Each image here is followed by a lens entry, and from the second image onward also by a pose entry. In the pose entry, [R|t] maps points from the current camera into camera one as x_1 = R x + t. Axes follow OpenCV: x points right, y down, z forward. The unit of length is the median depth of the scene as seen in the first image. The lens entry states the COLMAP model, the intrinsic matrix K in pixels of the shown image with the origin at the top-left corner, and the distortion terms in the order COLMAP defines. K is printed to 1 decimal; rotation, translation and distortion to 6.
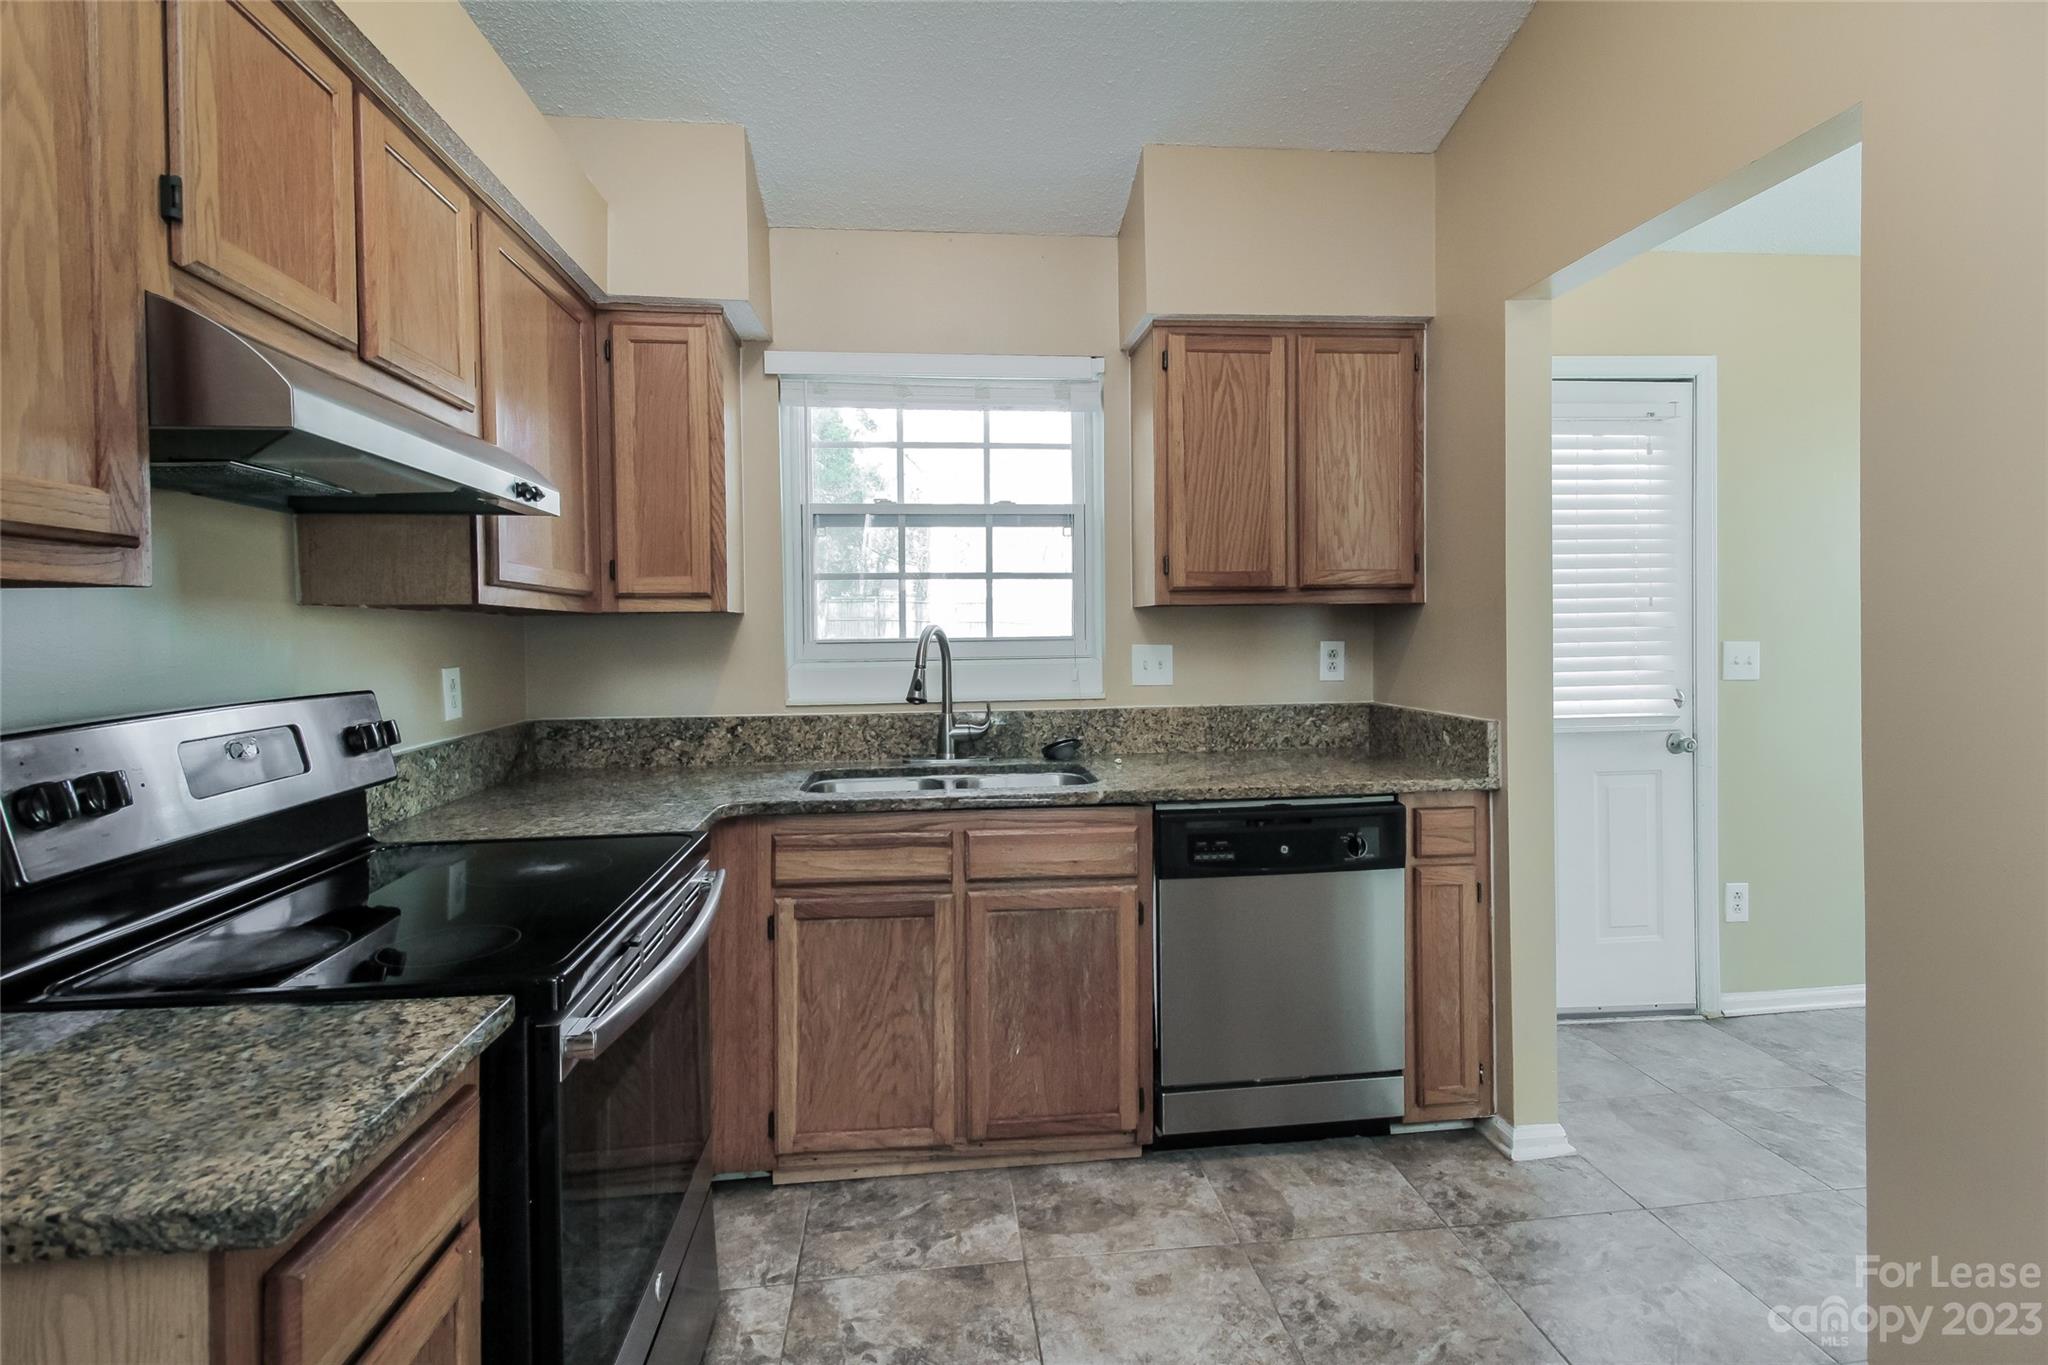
lens RADIAL K [[984.7, 0, 1027.7], [0, 984.7, 669.9], [0, 0, 1]] dist [0.018418, -0.009880]
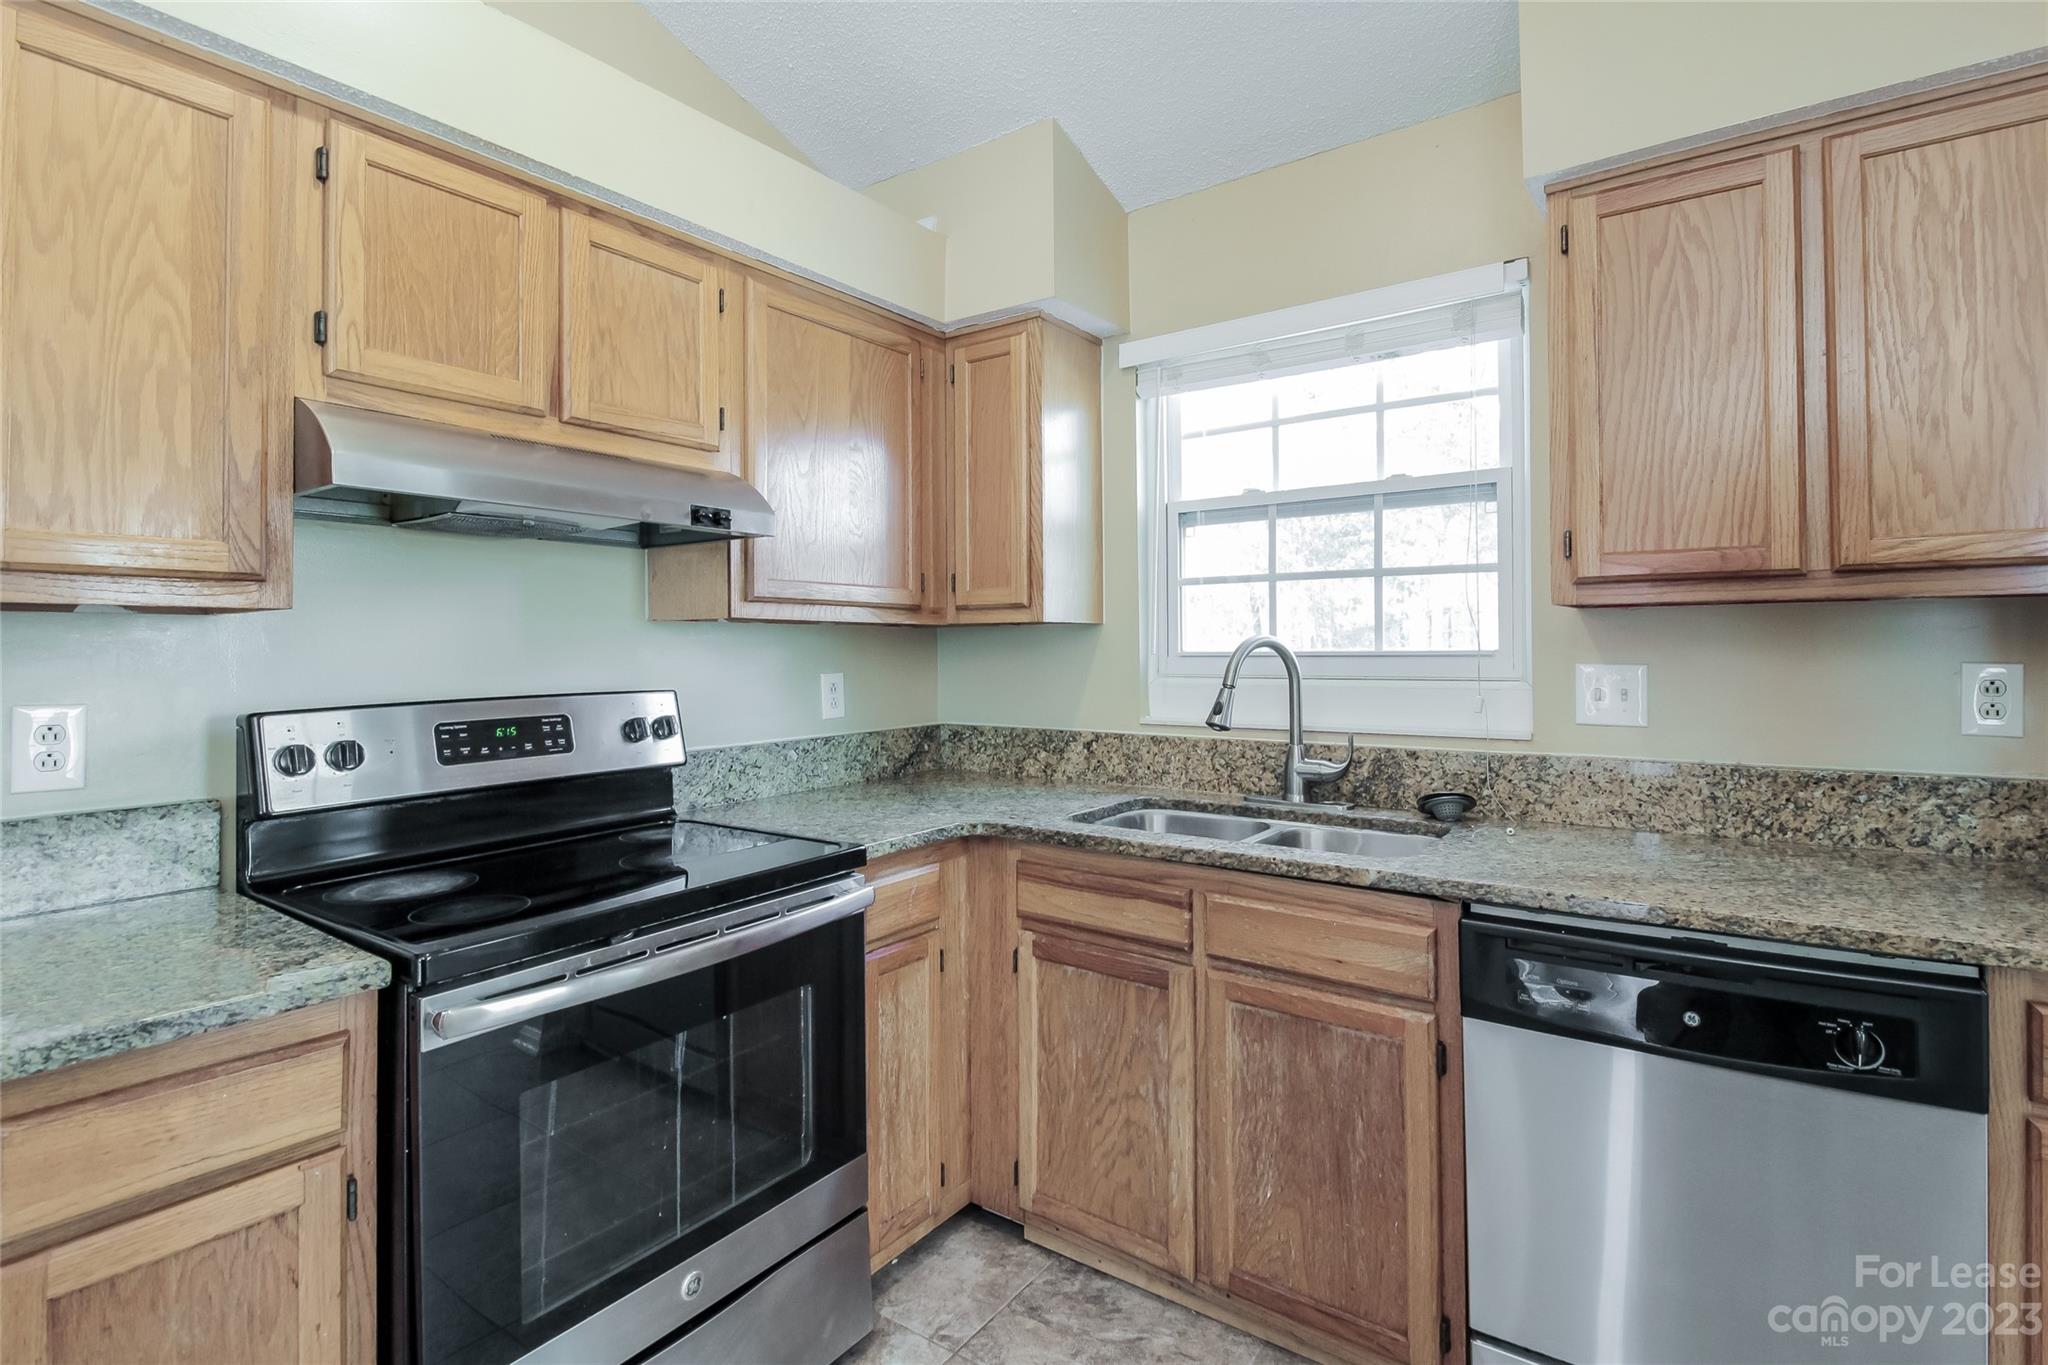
lens RADIAL K [[991.7, 0, 1019.6], [0, 991.7, 654.8], [0, 0, 1]] dist [-0.000690, -0.002075]
pose [[0.740259, 0.012114, -0.672212, 0.355283], [-0.029839, 0.999444, -0.014848, -0.012723], [0.671659, 0.031049, 0.740210, 0.290191]]
